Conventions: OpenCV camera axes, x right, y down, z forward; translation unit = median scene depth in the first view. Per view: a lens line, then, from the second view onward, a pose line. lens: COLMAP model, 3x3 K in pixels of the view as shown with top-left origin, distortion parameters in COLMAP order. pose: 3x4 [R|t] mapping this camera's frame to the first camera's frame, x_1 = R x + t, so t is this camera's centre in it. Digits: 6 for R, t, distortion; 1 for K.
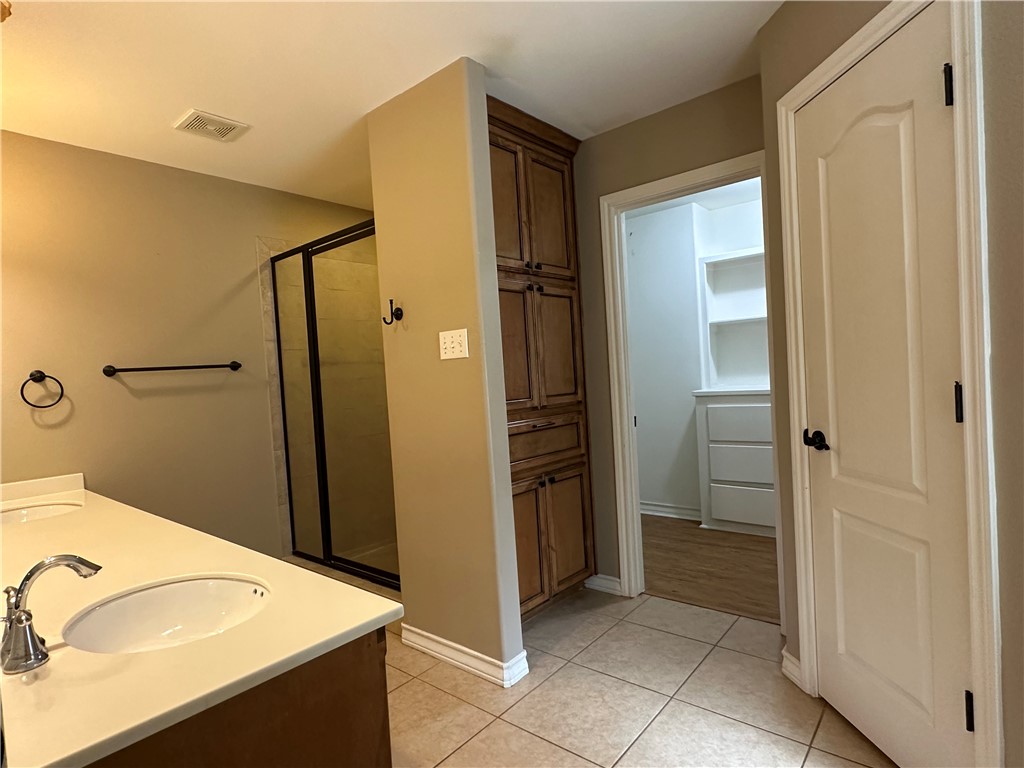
lens RADIAL K [[545.7, 0, 508.2], [0, 545.7, 385.5], [0, 0, 1]] dist [-0.003608, 0.002506]
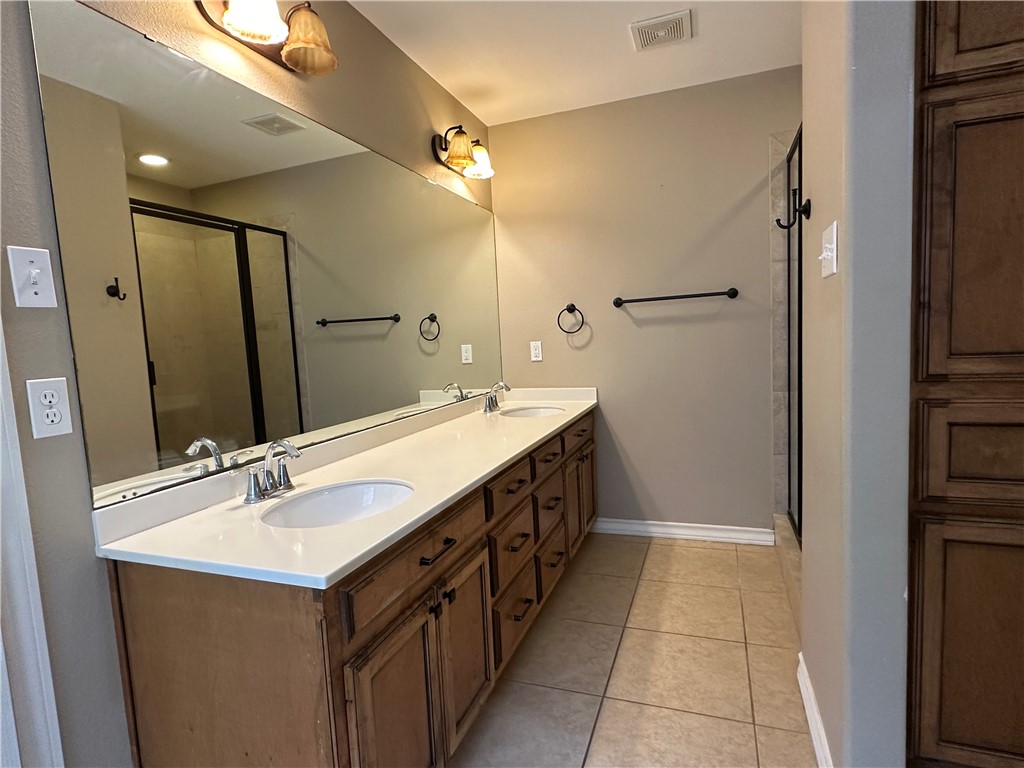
lens RADIAL K [[545.7, 0, 510.2], [0, 545.7, 385.9], [0, 0, 1]] dist [-0.003608, 0.002506]
pose [[0.346351, 0.128020, -0.929329, 0.237745], [0.008599, 0.990170, 0.139606, -0.012393], [0.938066, -0.056344, 0.341845, 0.332811]]
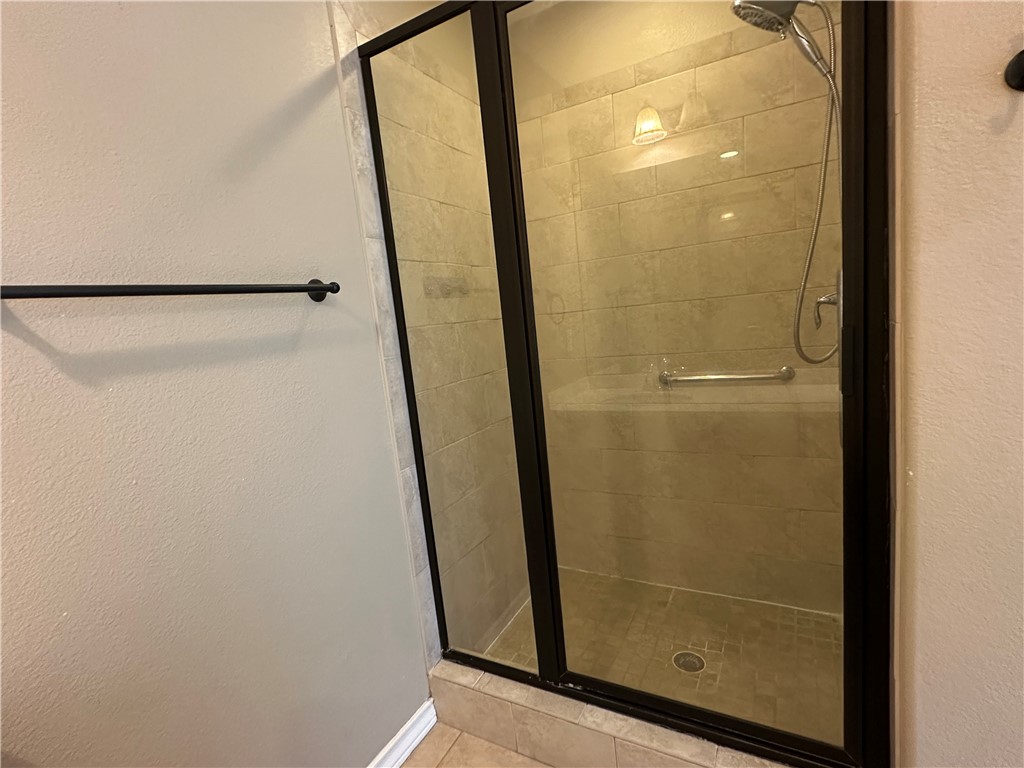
lens RADIAL K [[486.5, 0, 507.4], [0, 486.5, 388.0], [0, 0, 1]] dist [-0.004933, -0.000353]
pose [[0.973460, -0.063235, 0.219948, -0.448317], [0.040115, 0.993337, 0.108039, 0.004992], [-0.225314, -0.096349, 0.969510, 0.596372]]
